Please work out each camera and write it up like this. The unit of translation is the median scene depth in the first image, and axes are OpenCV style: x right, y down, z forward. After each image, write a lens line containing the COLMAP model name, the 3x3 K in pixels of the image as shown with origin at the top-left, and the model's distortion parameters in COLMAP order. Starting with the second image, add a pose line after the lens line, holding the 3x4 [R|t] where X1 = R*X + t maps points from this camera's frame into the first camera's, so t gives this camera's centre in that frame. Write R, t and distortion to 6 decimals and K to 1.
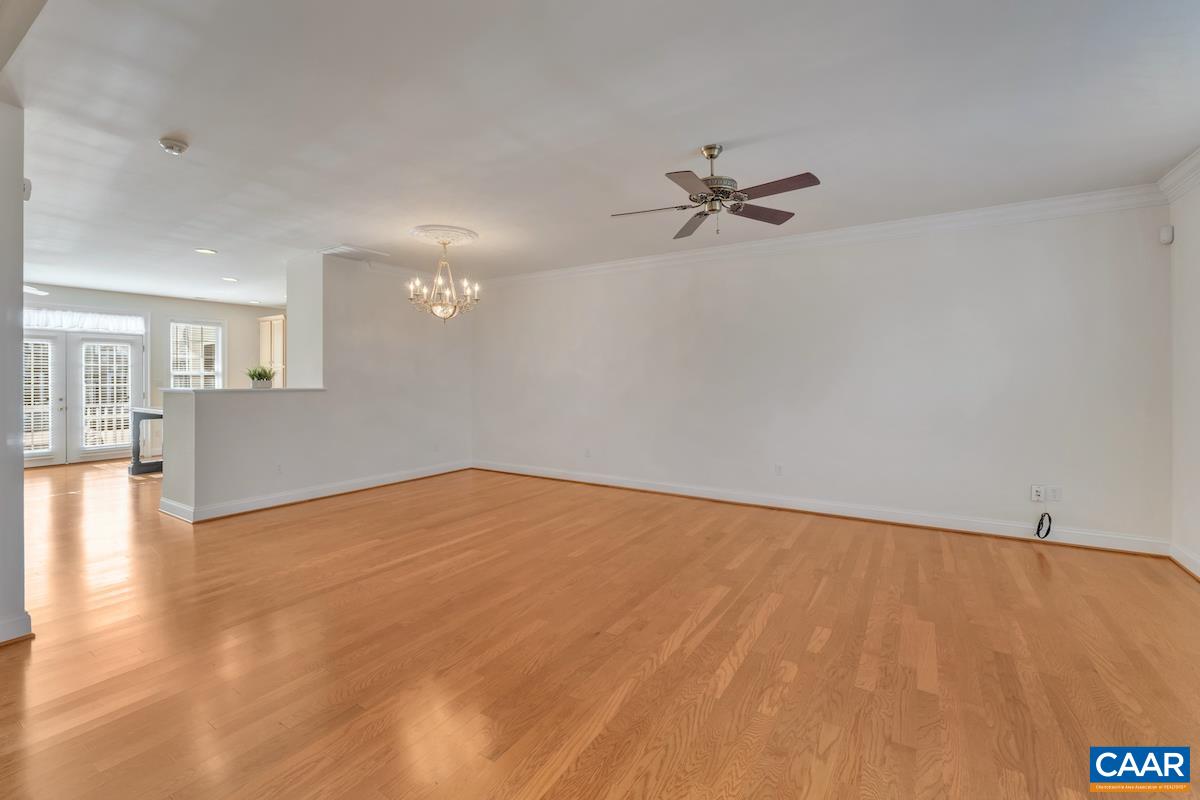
lens RADIAL K [[523.3, 0, 603.5], [0, 523.3, 381.4], [0, 0, 1]] dist [-0.009773, -0.000238]
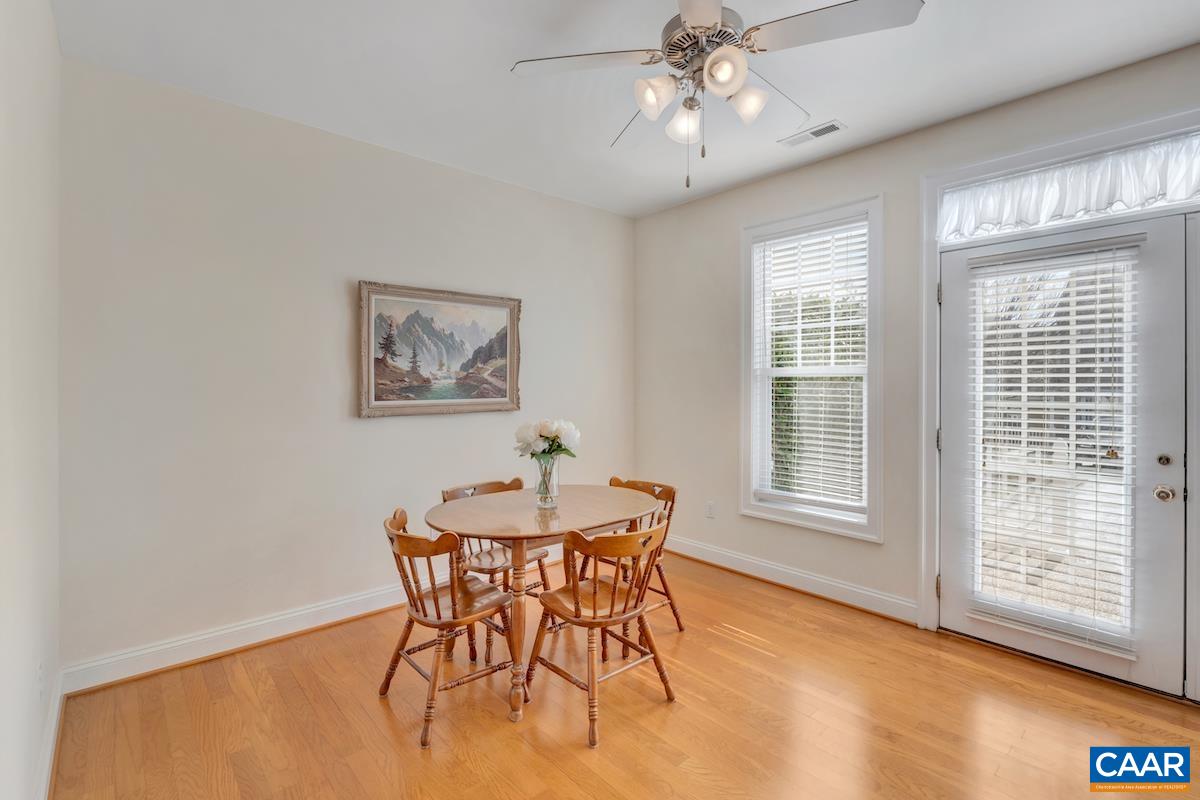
lens RADIAL K [[560.5, 0, 579.1], [0, 560.5, 382.1], [0, 0, 1]] dist [-0.013395, -0.000974]
pose [[-0.299250, -0.000249, -0.954175, -0.666814], [0.000417, 1.000000, -0.000392, -0.006527], [0.954175, -0.000515, -0.299250, 0.783820]]
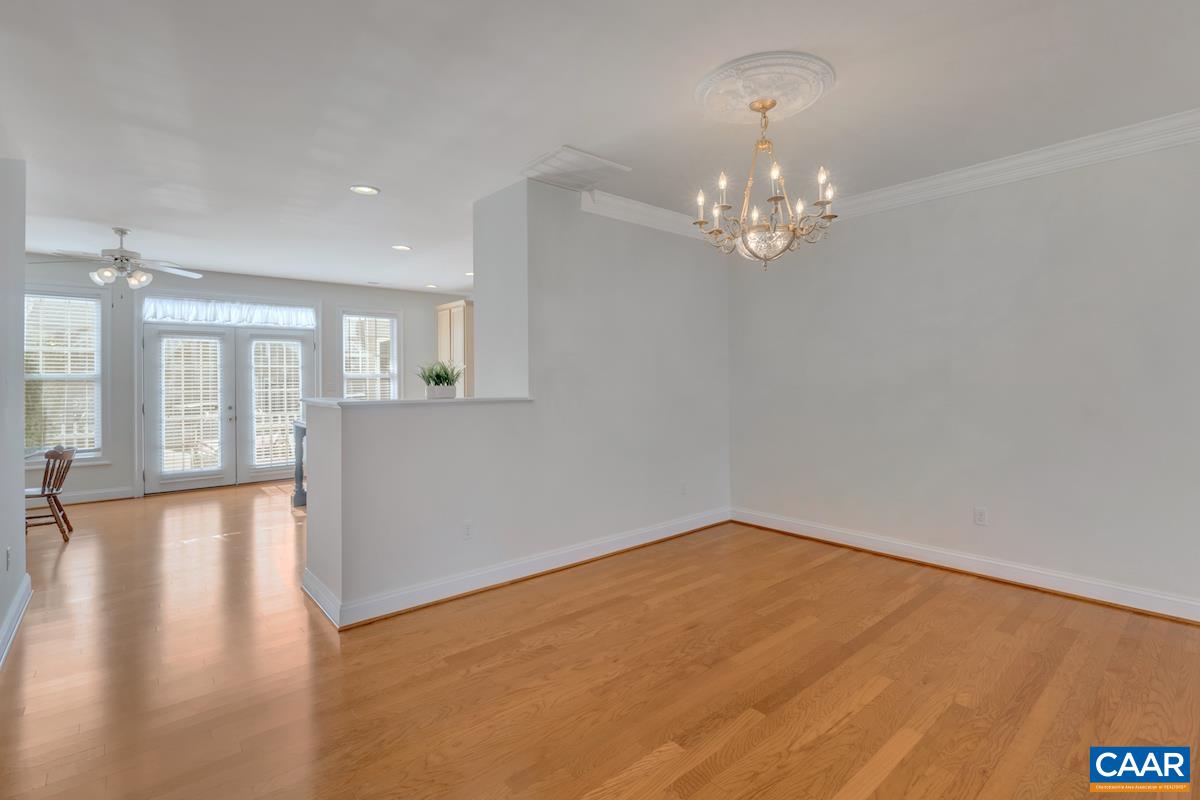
lens RADIAL K [[558.6, 0, 604.9], [0, 558.6, 384.5], [0, 0, 1]] dist [0.000149, -0.000376]
pose [[0.957360, -0.004630, -0.288861, -0.200755], [0.006192, 0.999971, 0.004493, -0.003357], [0.288832, -0.006090, 0.957360, 0.304580]]
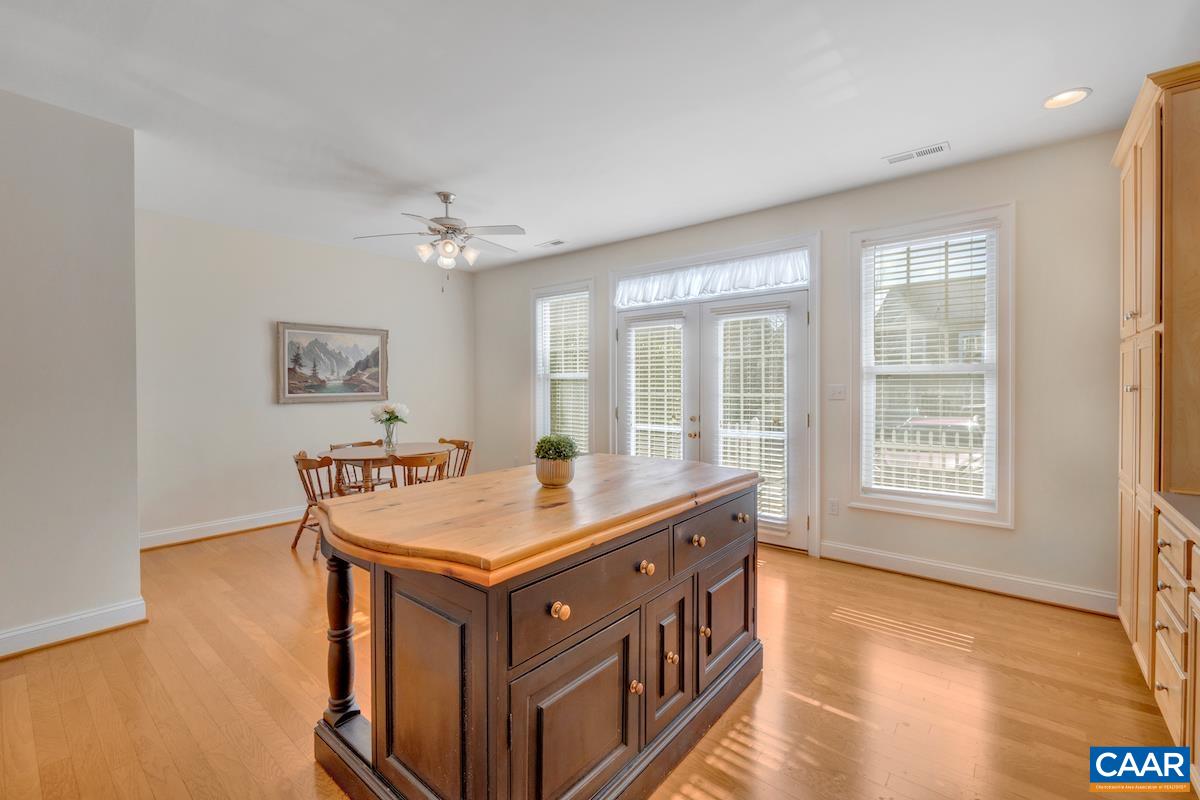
lens RADIAL K [[523.3, 0, 597.2], [0, 523.3, 390.0], [0, 0, 1]] dist [-0.009773, -0.000238]
pose [[-0.125190, 0.014624, -0.992025, -0.442485], [0.001479, 0.999893, 0.014553, -0.006306], [0.992132, 0.000355, -0.125198, 0.961515]]
